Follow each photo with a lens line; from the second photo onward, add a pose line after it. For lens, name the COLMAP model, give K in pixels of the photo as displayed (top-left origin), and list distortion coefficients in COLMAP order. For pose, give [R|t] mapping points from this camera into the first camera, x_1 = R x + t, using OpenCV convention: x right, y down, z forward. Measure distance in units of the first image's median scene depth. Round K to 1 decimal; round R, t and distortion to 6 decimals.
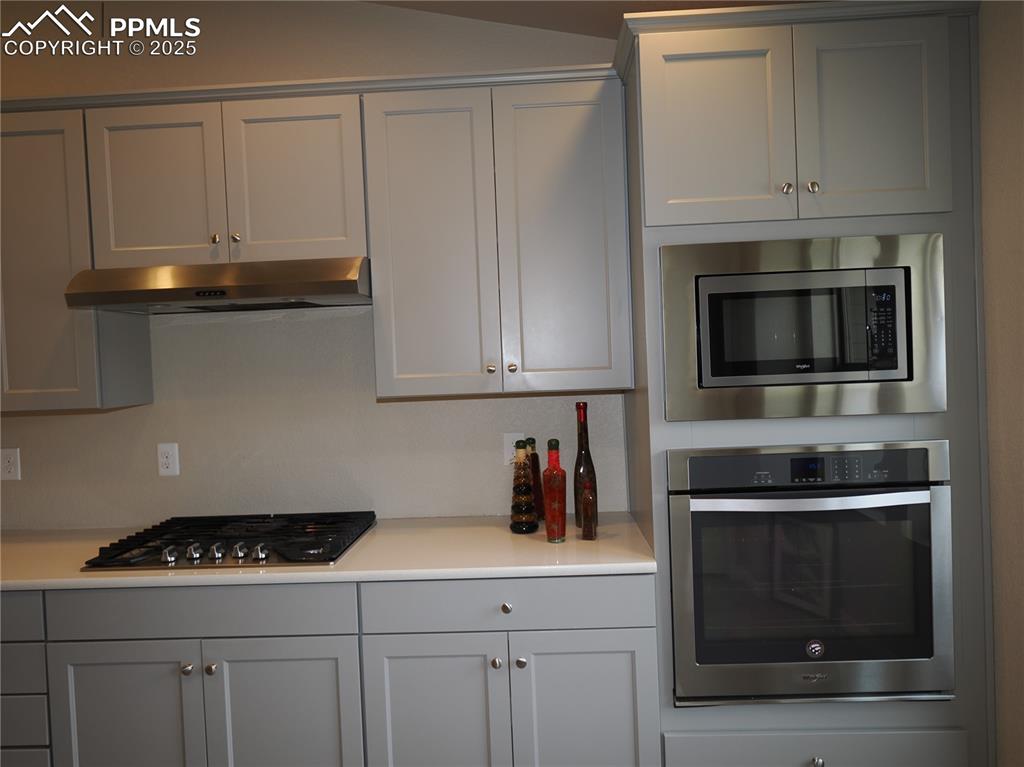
lens RADIAL K [[918.5, 0, 512.1], [0, 918.5, 355.1], [0, 0, 1]] dist [-0.052042, -0.004122]
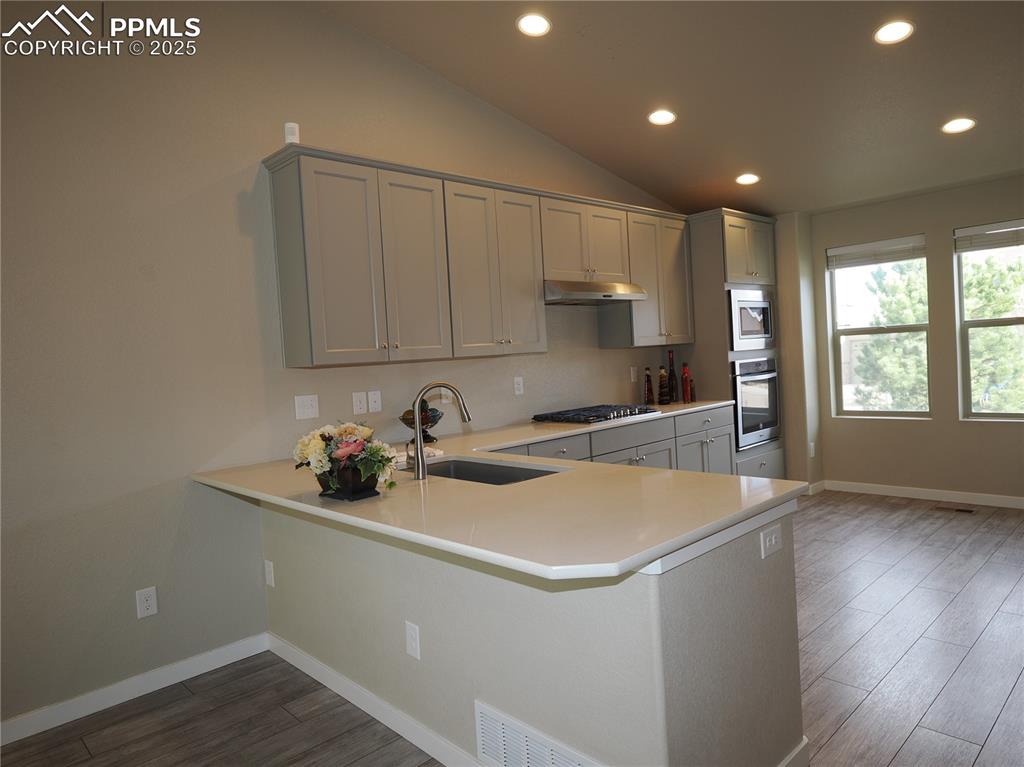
lens RADIAL K [[667.3, 0, 524.4], [0, 667.3, 380.7], [0, 0, 1]] dist [-0.005157, -0.001214]
pose [[0.674998, -0.031397, 0.737151, -1.560850], [0.004511, 0.999251, 0.038430, 0.064844], [-0.737806, -0.022615, 0.674634, 0.053387]]
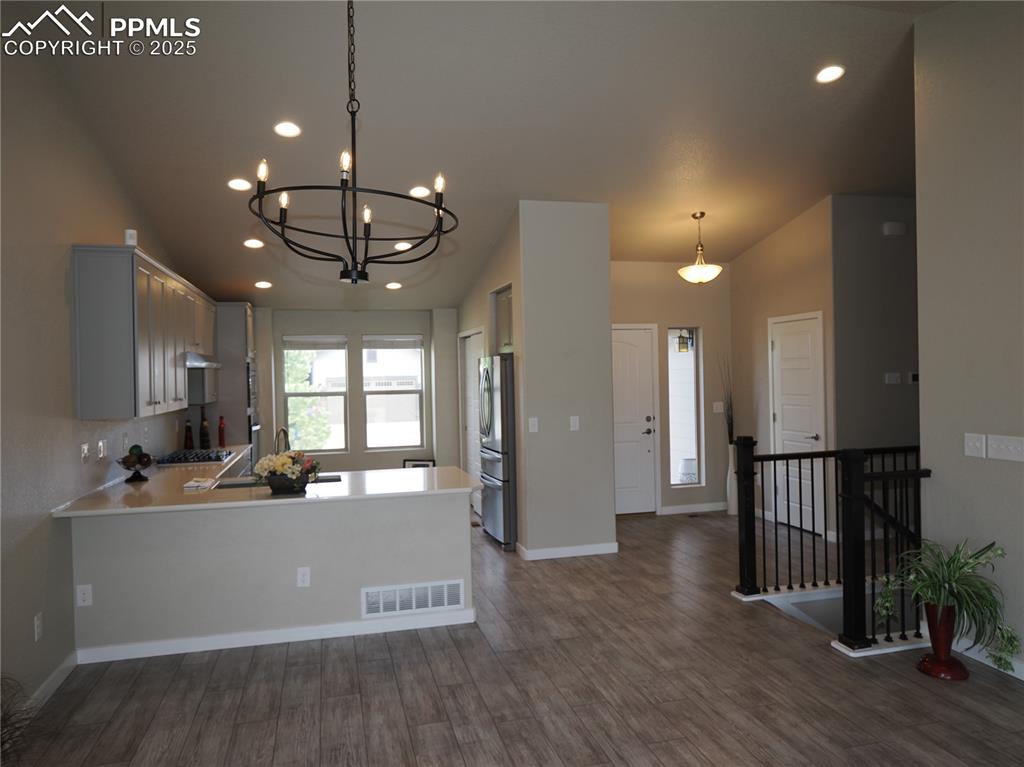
lens RADIAL K [[720.4, 0, 512.0], [0, 720.4, 383.5], [0, 0, 1]] dist [-0.001315, -0.003520]
pose [[-0.308977, 0.034742, 0.950435, -2.665236], [-0.007210, 0.999218, -0.038869, 0.064143], [-0.951042, -0.018862, -0.308485, 0.770021]]
